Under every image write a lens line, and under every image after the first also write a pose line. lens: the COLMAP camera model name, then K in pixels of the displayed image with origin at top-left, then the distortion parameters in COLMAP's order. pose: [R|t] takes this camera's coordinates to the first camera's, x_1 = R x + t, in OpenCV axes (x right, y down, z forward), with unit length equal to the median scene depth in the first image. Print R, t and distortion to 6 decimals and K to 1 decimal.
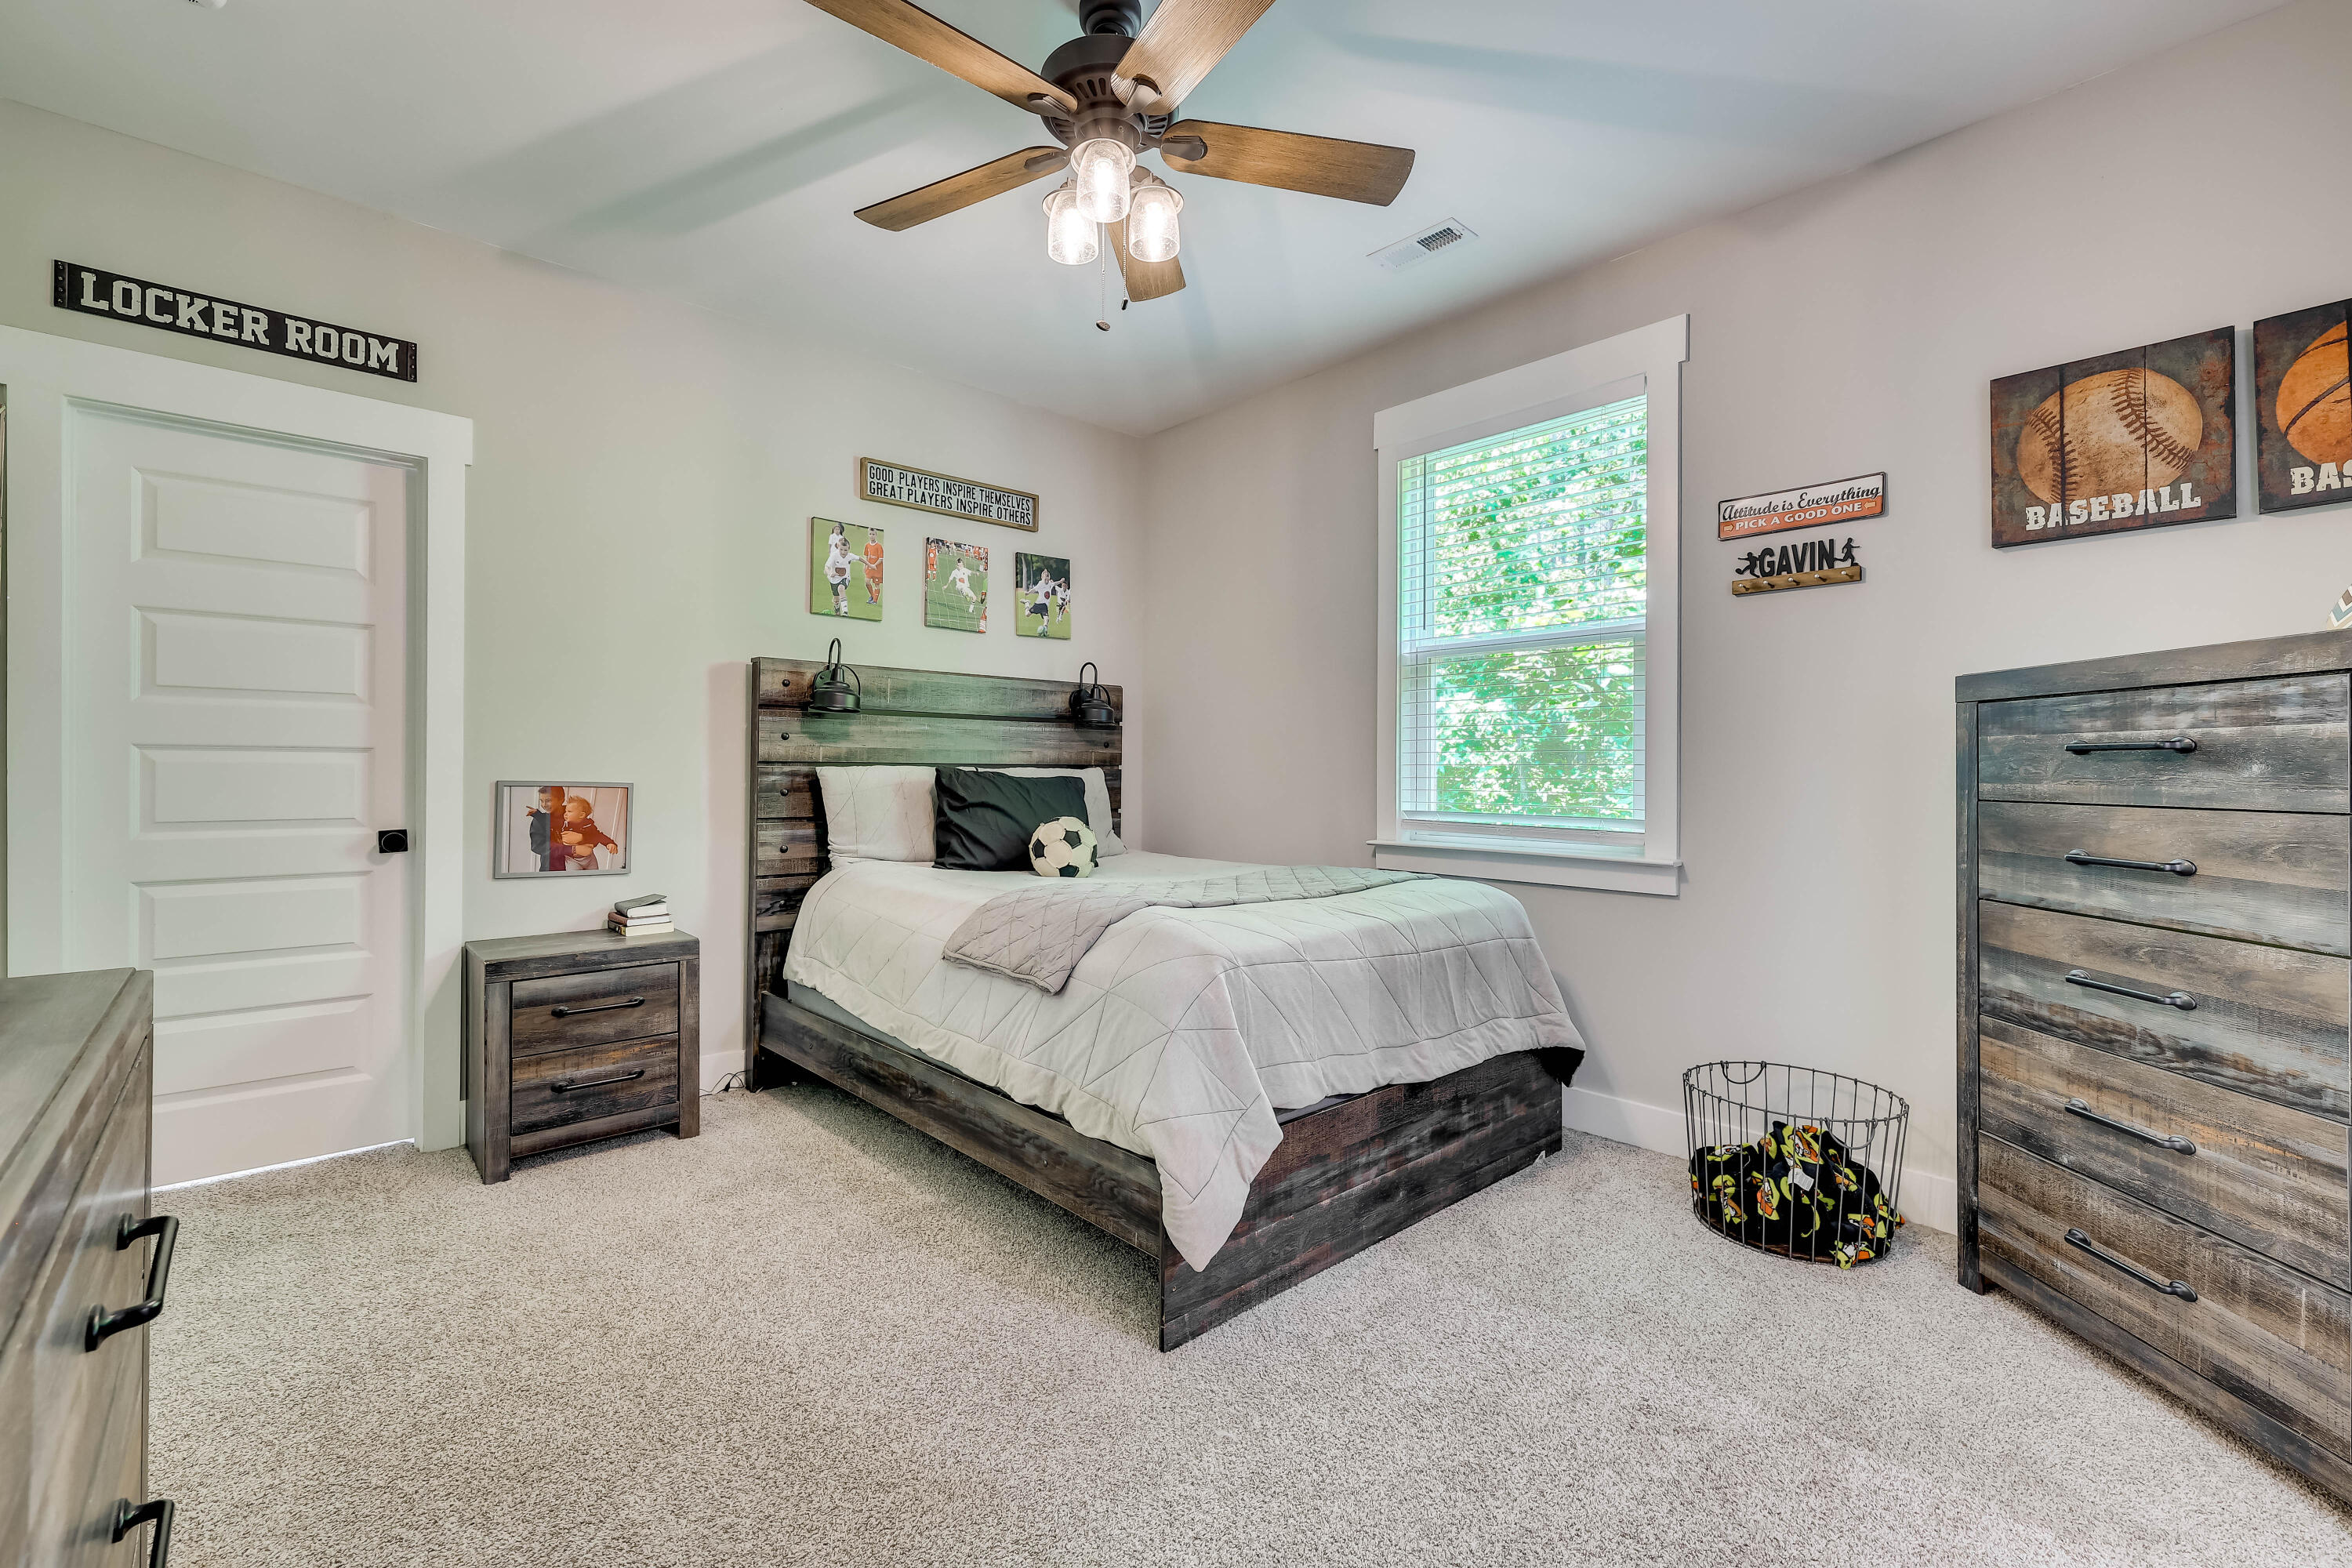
lens RADIAL K [[991.0, 0, 1168.4], [0, 991.0, 773.2], [0, 0, 1]] dist [0.003162, -0.000327]
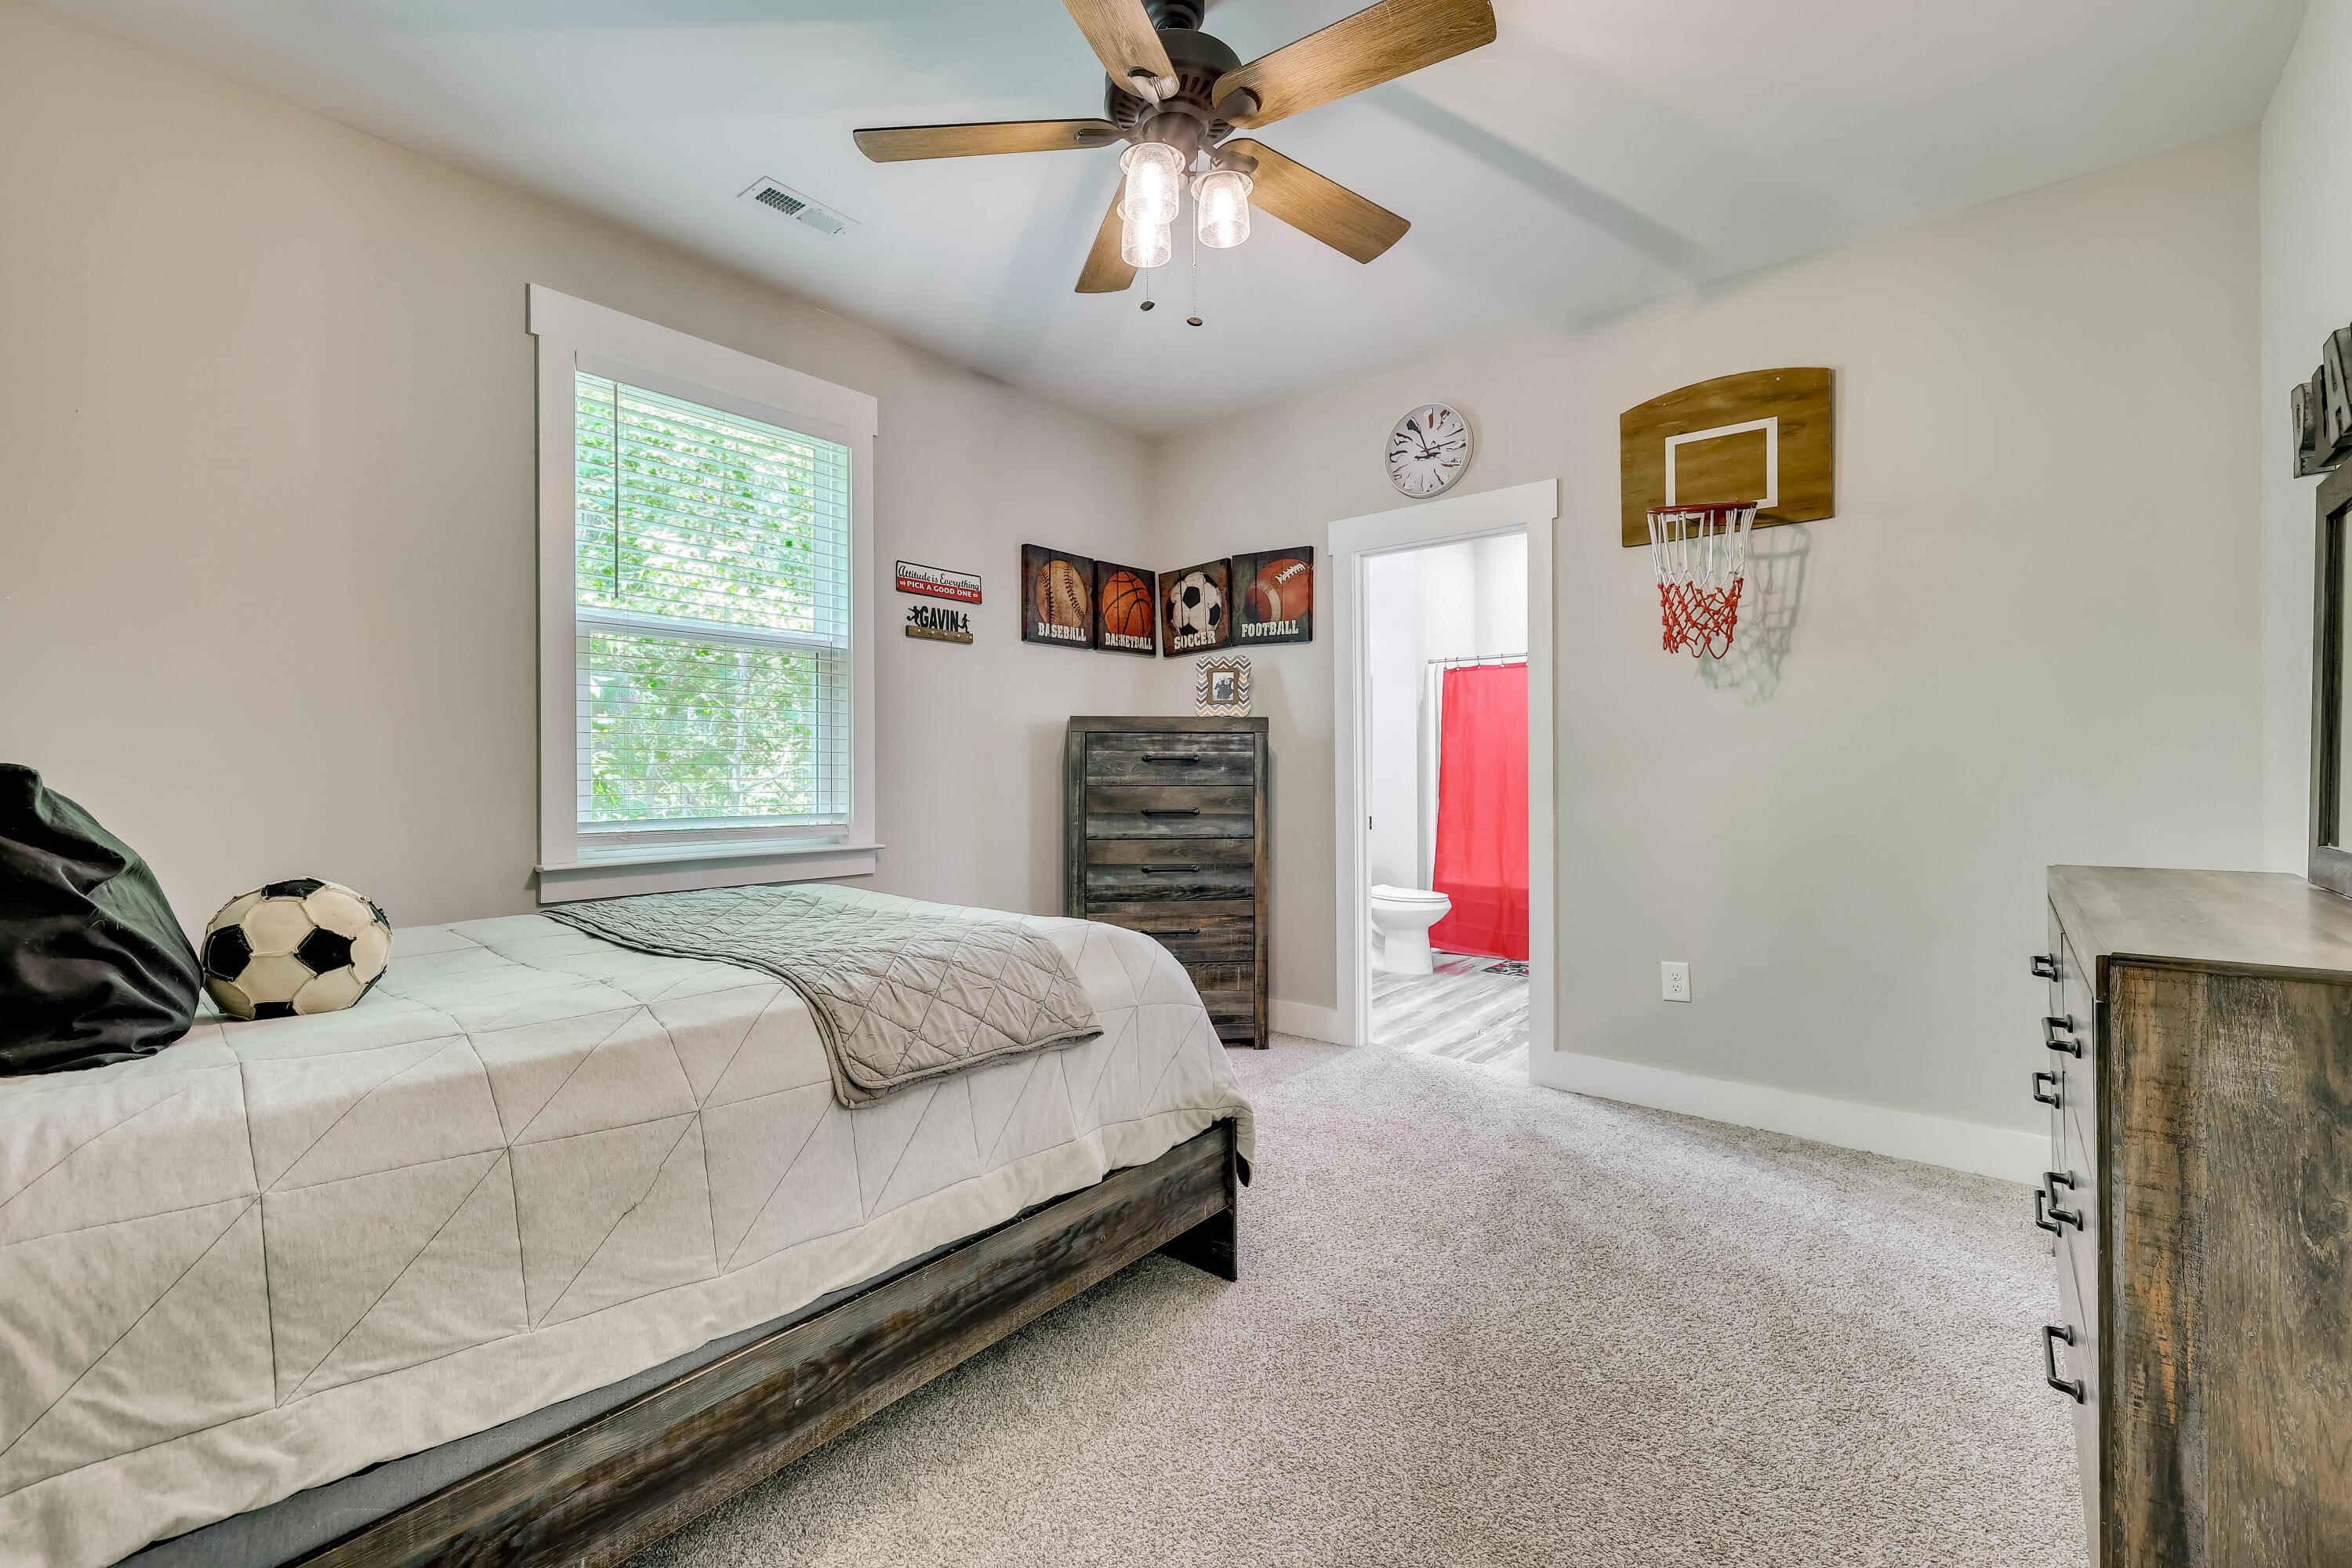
lens RADIAL K [[991.0, 0, 1156.2], [0, 991.0, 772.7], [0, 0, 1]] dist [0.003162, -0.000327]
pose [[-0.132748, -0.007131, 0.991124, -1.007619], [0.003012, 0.999967, 0.007598, -0.010410], [-0.991145, 0.003994, -0.132722, 1.112686]]
